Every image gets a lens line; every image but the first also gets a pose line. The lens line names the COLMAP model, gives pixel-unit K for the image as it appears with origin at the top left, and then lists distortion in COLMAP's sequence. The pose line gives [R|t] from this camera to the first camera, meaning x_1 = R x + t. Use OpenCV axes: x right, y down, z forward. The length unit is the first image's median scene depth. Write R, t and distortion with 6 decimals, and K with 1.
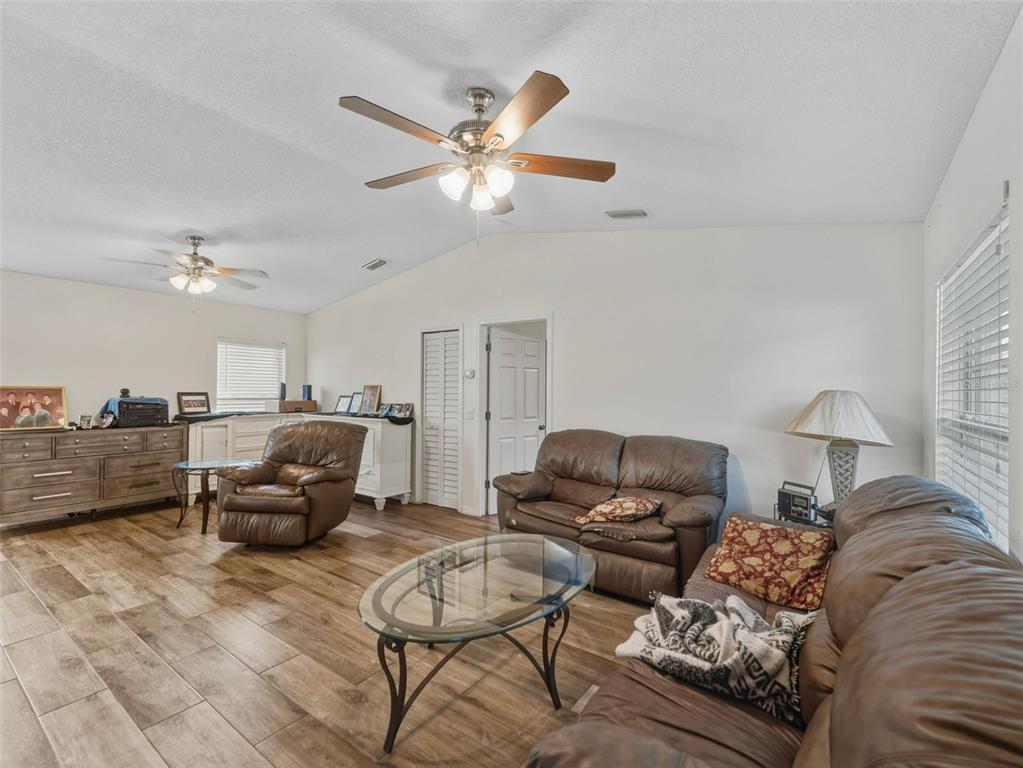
lens RADIAL K [[468.3, 0, 511.1], [0, 468.3, 384.3], [0, 0, 1]] dist [0.005486, 0.000154]
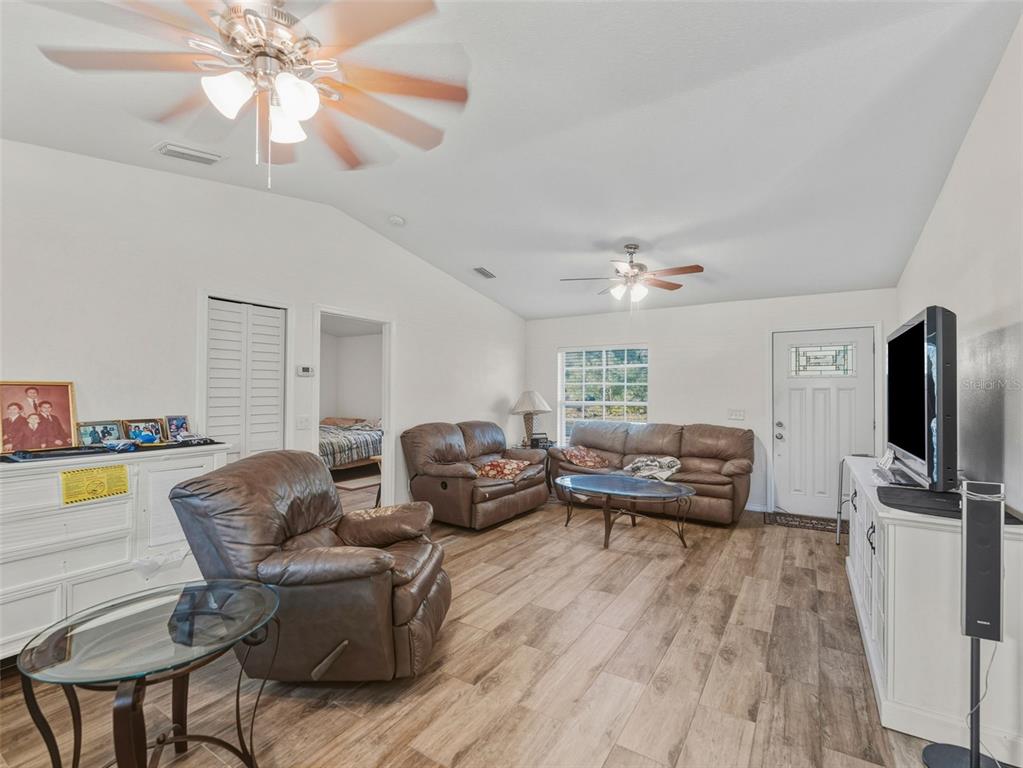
lens RADIAL K [[468.3, 0, 512.5], [0, 468.3, 389.6], [0, 0, 1]] dist [0.005486, 0.000154]
pose [[-0.068041, -0.001818, 0.997681, -1.330599], [-0.014387, 0.999896, 0.000841, 0.003662], [-0.997579, -0.014297, -0.068061, 1.067570]]
